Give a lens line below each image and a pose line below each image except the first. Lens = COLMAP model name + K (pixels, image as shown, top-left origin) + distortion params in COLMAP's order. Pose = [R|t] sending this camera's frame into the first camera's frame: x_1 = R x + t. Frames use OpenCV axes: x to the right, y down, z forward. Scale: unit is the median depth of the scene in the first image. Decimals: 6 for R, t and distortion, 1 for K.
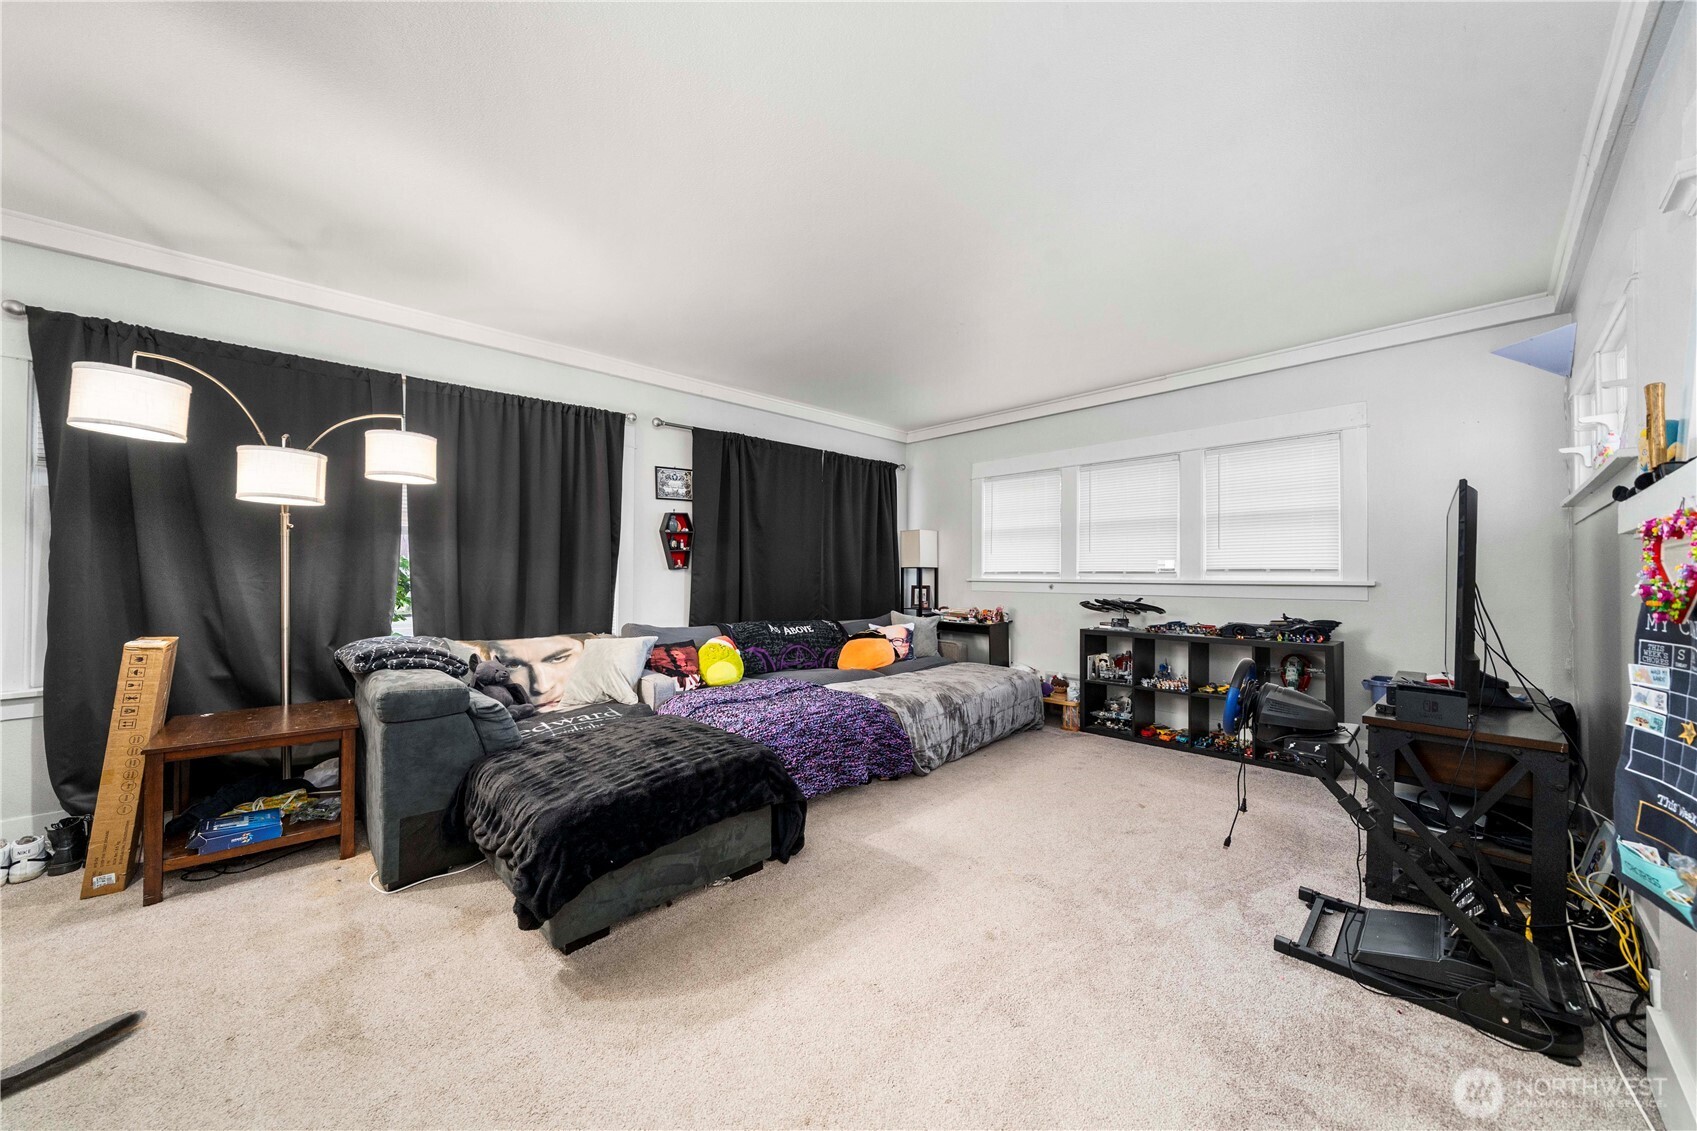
lens RADIAL K [[608.2, 0, 848.5], [0, 608.2, 565.5], [0, 0, 1]] dist [-0.002052, -0.000309]
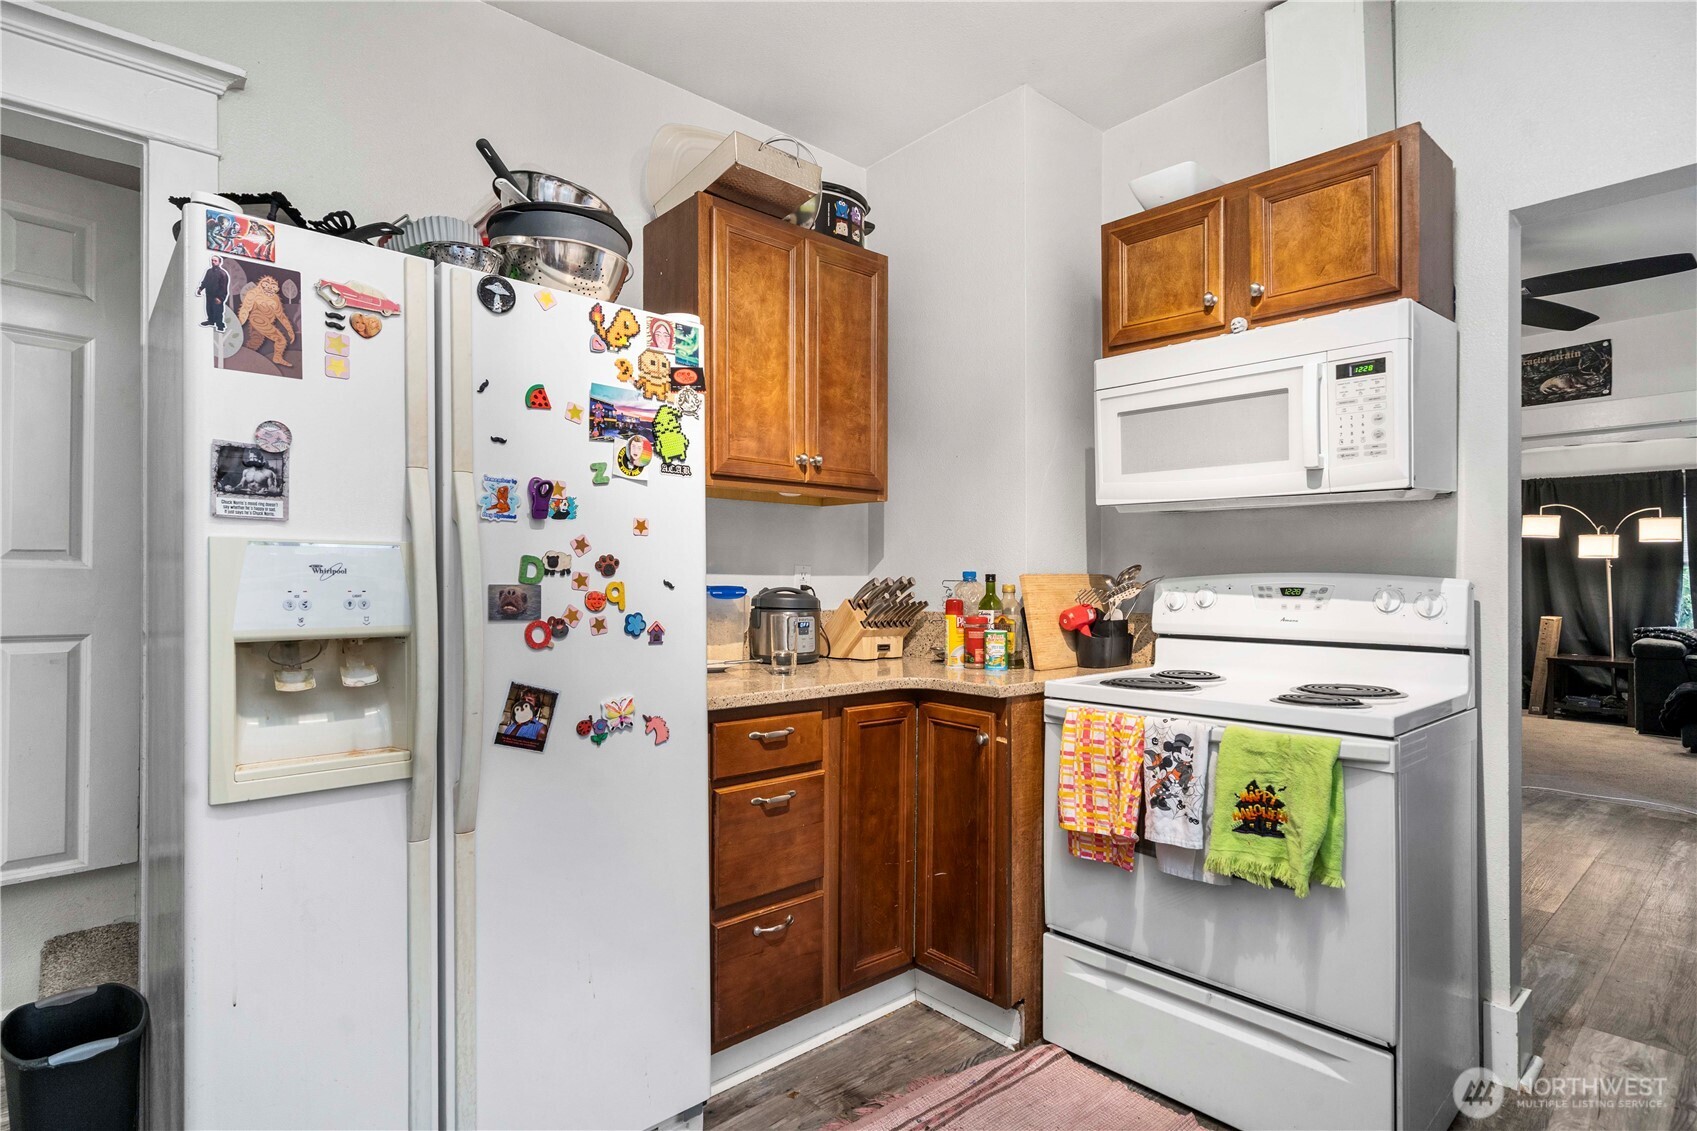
lens RADIAL K [[865.5, 0, 848.5], [0, 865.5, 565.5], [0, 0, 1]] dist [-0.001686, 0.000311]
pose [[0.003148, -0.018648, -0.999821, 0.854222], [0.004201, 0.999818, -0.018635, -0.011131], [0.999986, -0.004142, 0.003226, -0.676993]]
